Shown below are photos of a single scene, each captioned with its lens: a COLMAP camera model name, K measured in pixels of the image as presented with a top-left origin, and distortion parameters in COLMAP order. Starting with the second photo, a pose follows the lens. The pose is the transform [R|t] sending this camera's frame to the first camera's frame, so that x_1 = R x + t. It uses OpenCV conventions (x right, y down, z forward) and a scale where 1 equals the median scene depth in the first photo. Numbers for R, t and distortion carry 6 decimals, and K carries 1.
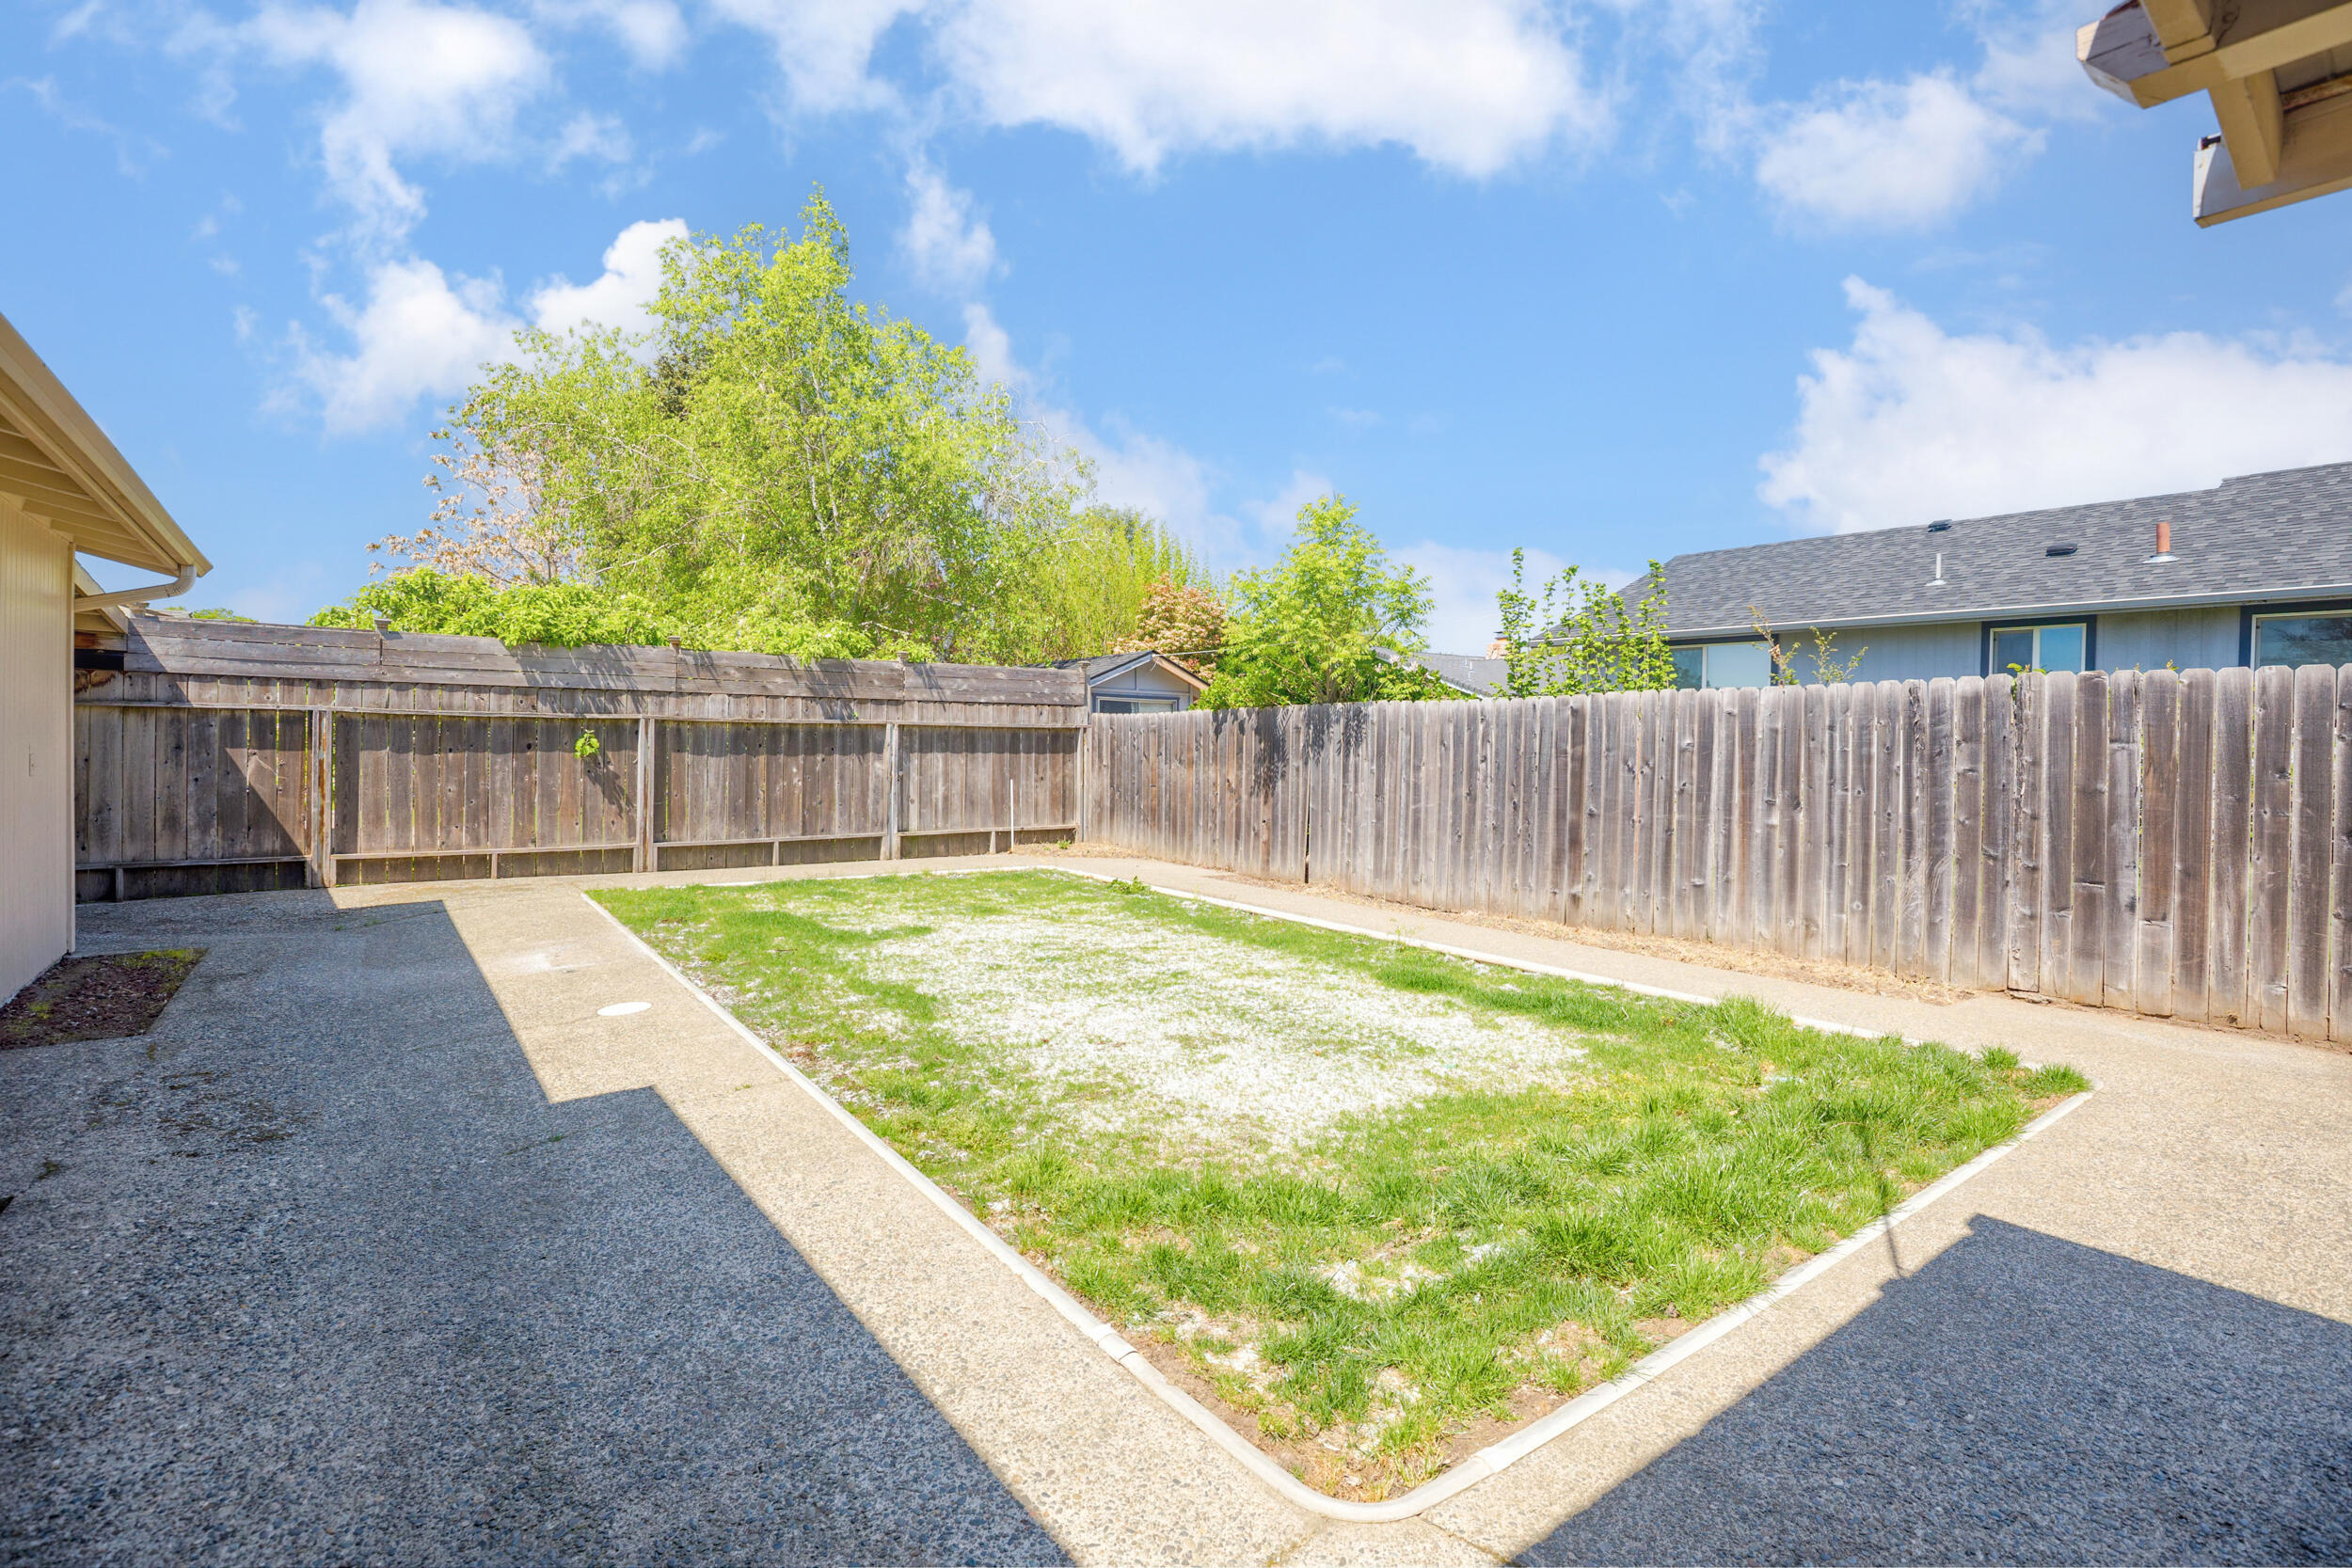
lens RADIAL K [[1083.2, 0, 1166.3], [0, 1083.2, 727.9], [0, 0, 1]] dist [-0.033054, 0.005375]
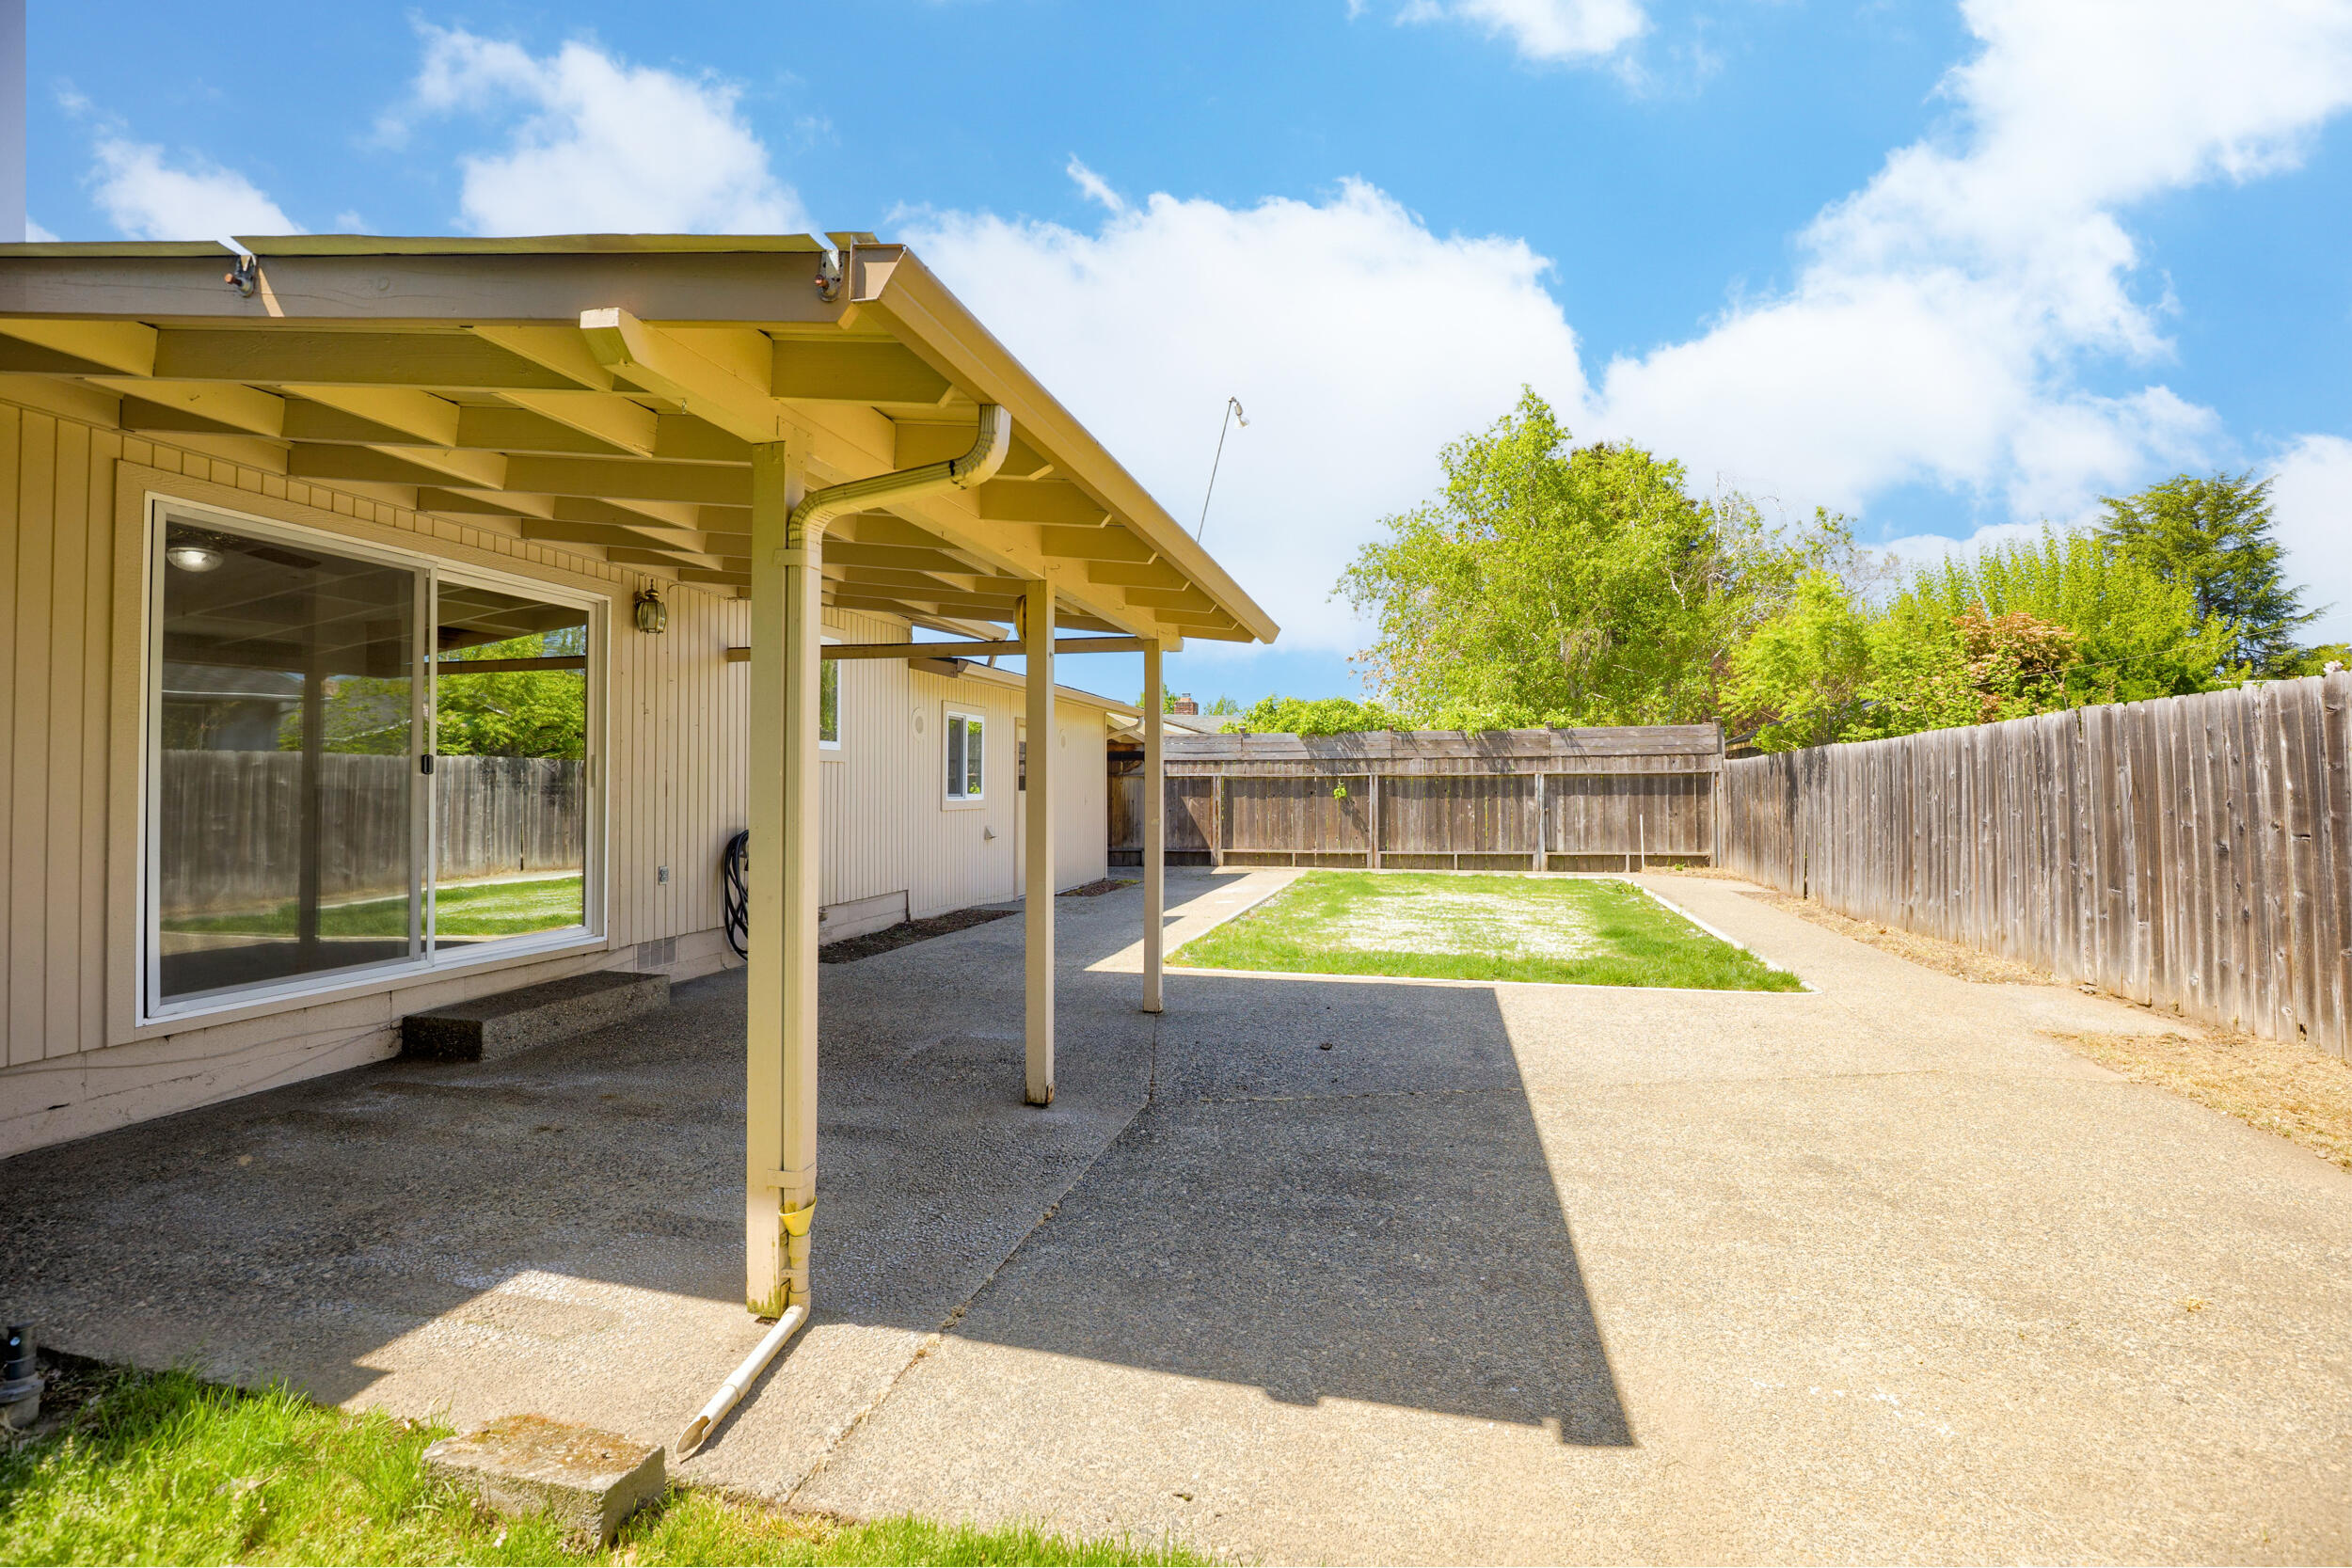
lens RADIAL K [[1083.2, 0, 1171.7], [0, 1083.2, 763.0], [0, 0, 1]] dist [-0.033054, 0.005375]
pose [[0.624376, -0.035684, -0.780308, 0.579625], [0.023395, 0.999362, -0.026982, 0.008910], [0.780773, -0.001408, 0.624813, -0.259630]]
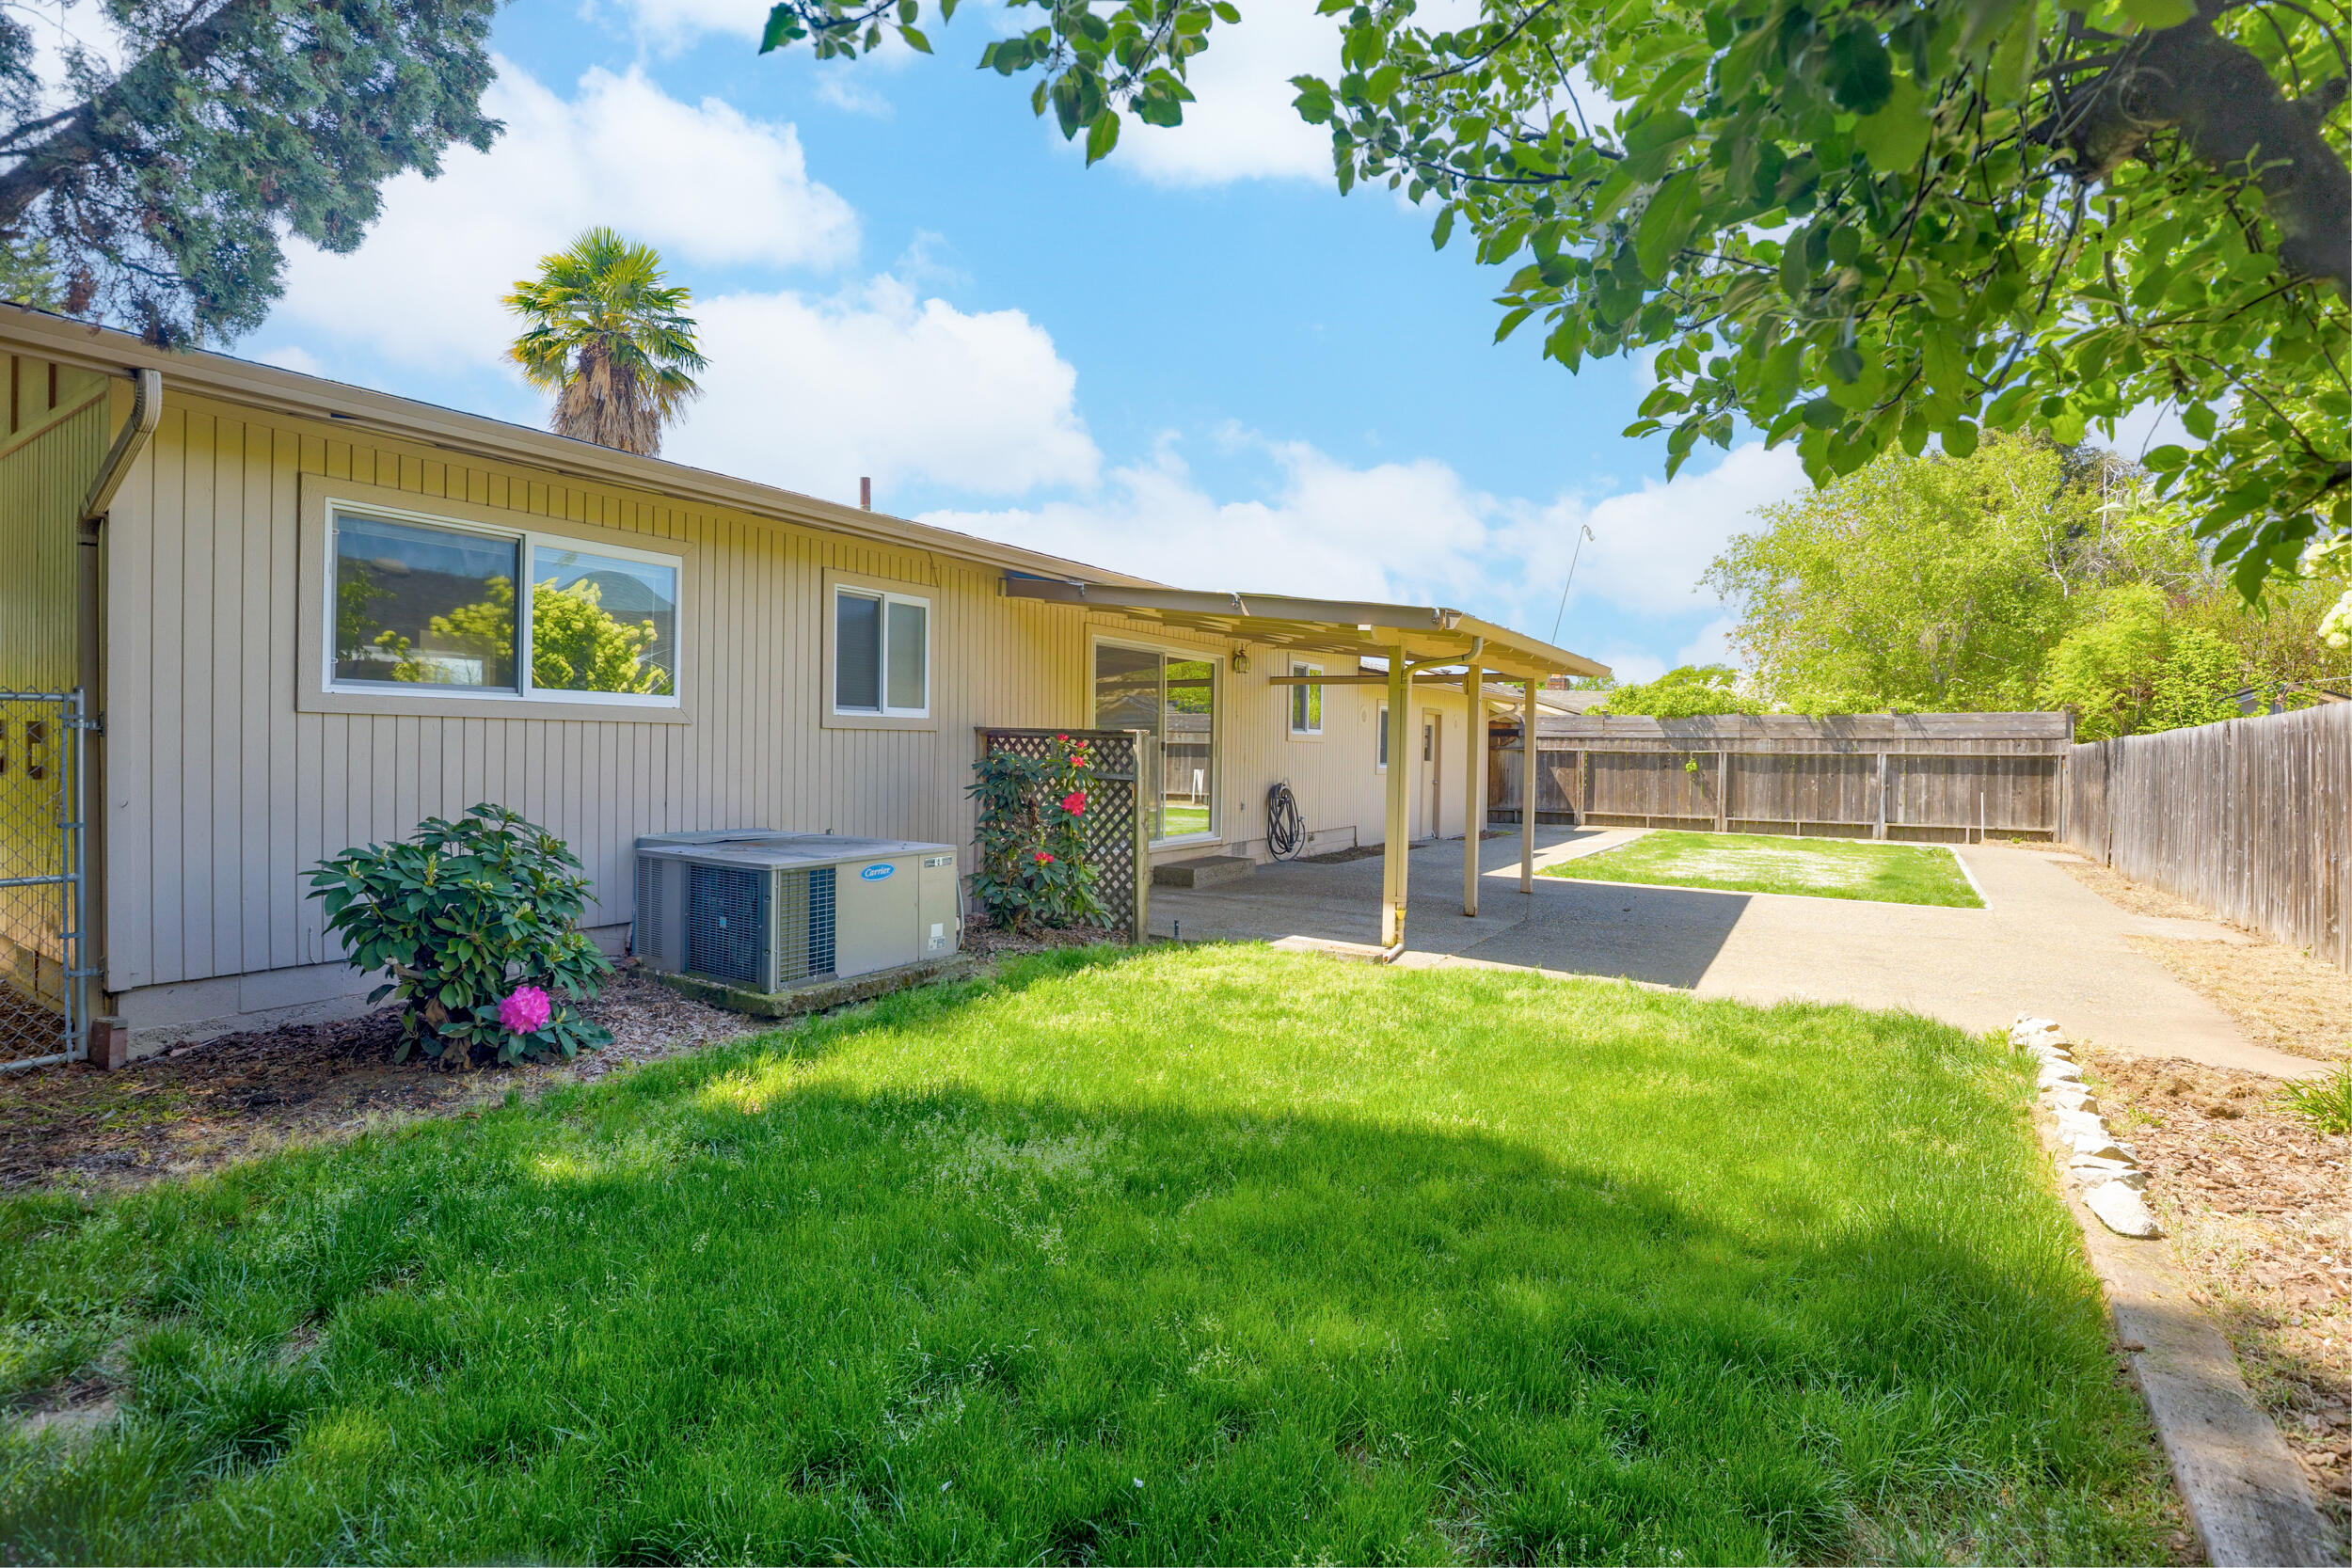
lens RADIAL K [[1083.2, 0, 1174.3], [0, 1083.2, 761.8], [0, 0, 1]] dist [-0.033054, 0.005375]
pose [[0.338619, -0.001223, -0.940923, 0.932285], [0.003833, 0.999993, 0.000080, 0.003350], [0.940916, -0.003634, 0.338621, -0.538781]]
